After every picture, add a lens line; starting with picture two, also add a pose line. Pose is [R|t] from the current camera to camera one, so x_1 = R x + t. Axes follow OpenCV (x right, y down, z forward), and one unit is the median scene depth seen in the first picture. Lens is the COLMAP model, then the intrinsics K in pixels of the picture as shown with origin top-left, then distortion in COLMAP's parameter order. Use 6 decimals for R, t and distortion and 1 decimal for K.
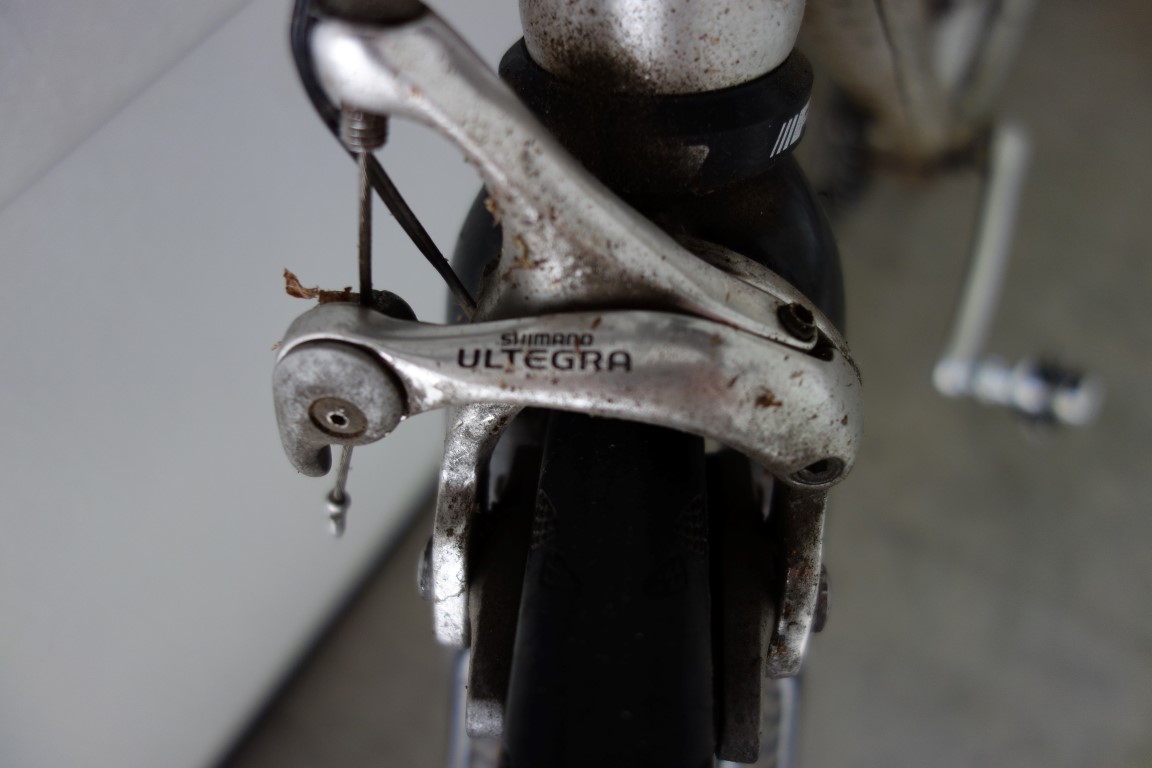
lens RADIAL K [[902.5, 0, 576.0], [0, 902.5, 384.0], [0, 0, 1]] dist [0.004217, 0.002985]
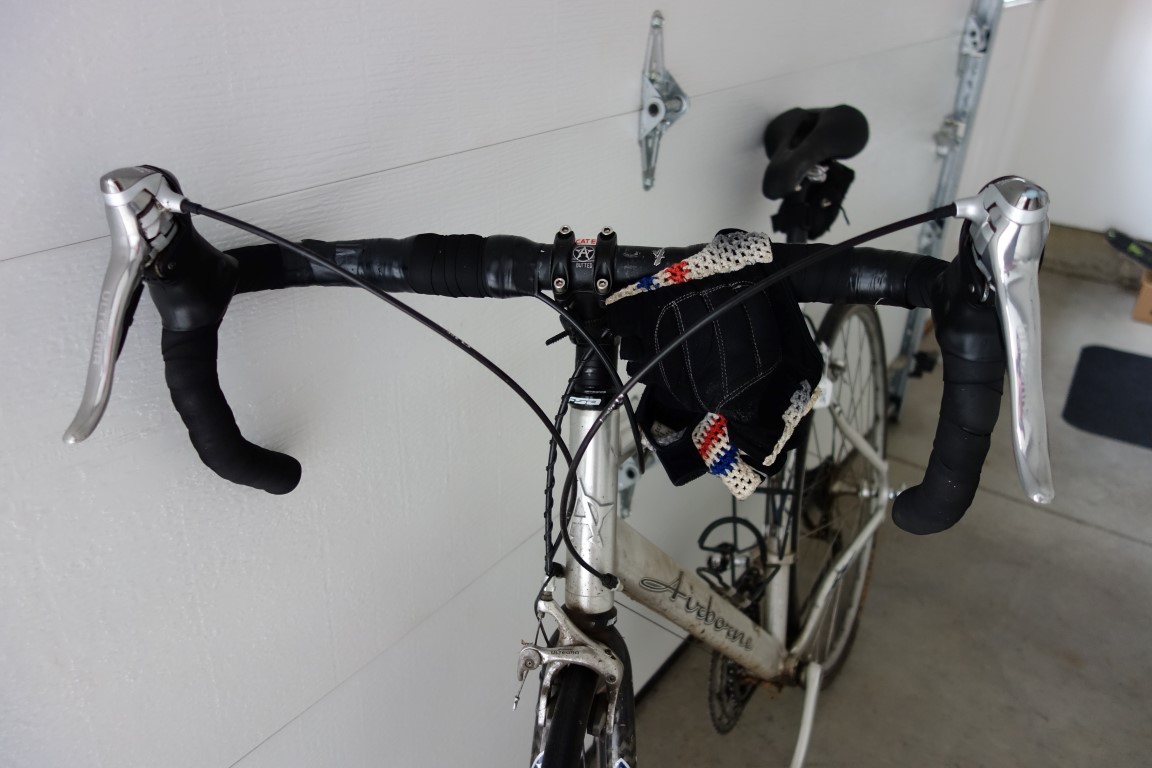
lens RADIAL K [[902.5, 0, 576.0], [0, 902.5, 384.0], [0, 0, 1]] dist [0.004217, 0.002985]
pose [[0.998056, 0.047912, -0.039861, 0.186915], [-0.062092, 0.819593, -0.569571, 1.885467], [0.005380, 0.570939, 0.820975, -4.891281]]
